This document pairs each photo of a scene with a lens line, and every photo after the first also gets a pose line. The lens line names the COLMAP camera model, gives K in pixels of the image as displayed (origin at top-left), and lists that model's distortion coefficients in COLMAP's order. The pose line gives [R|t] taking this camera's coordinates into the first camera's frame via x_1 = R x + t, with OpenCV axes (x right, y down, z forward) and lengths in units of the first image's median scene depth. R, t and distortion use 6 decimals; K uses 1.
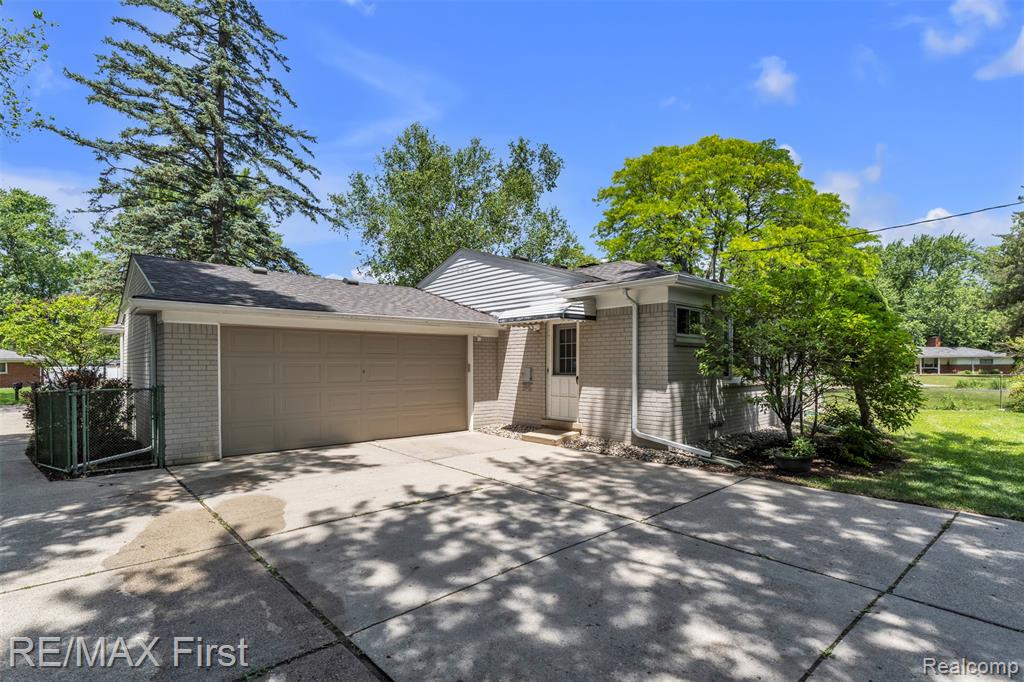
lens RADIAL K [[504.5, 0, 514.1], [0, 504.5, 369.2], [0, 0, 1]] dist [0.003677, -0.000818]
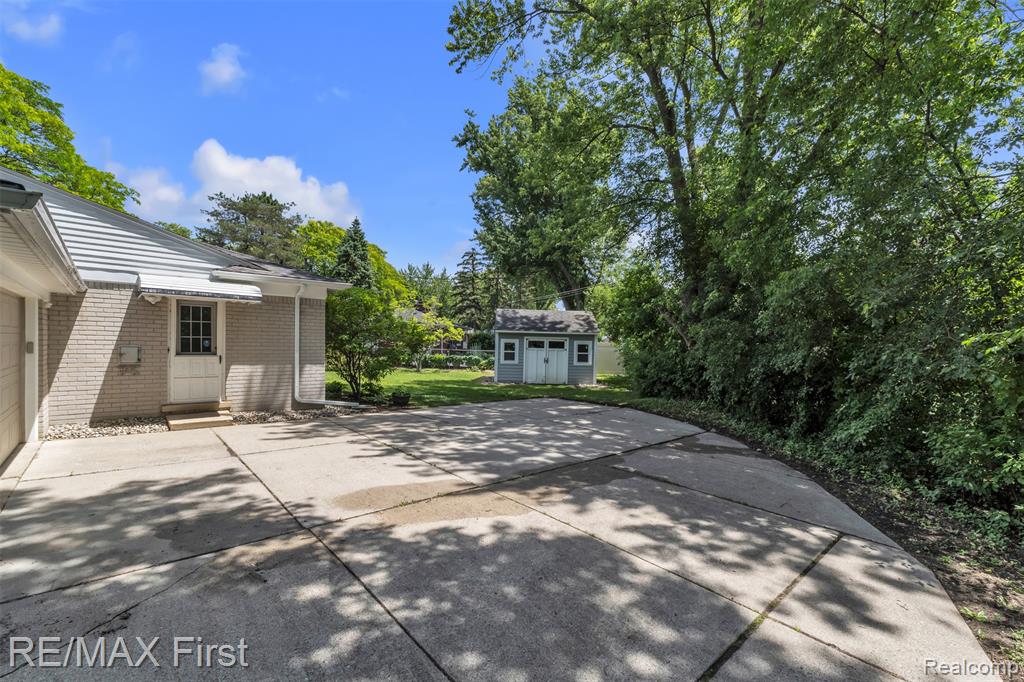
lens RADIAL K [[451.1, 0, 511.8], [0, 451.1, 347.8], [0, 0, 1]] dist [-0.003860, -0.000043]
pose [[0.001593, -0.009071, 0.999958, -1.336390], [-0.009427, 0.999914, 0.009086, -0.026858], [-0.999954, -0.009441, 0.001507, 0.715630]]
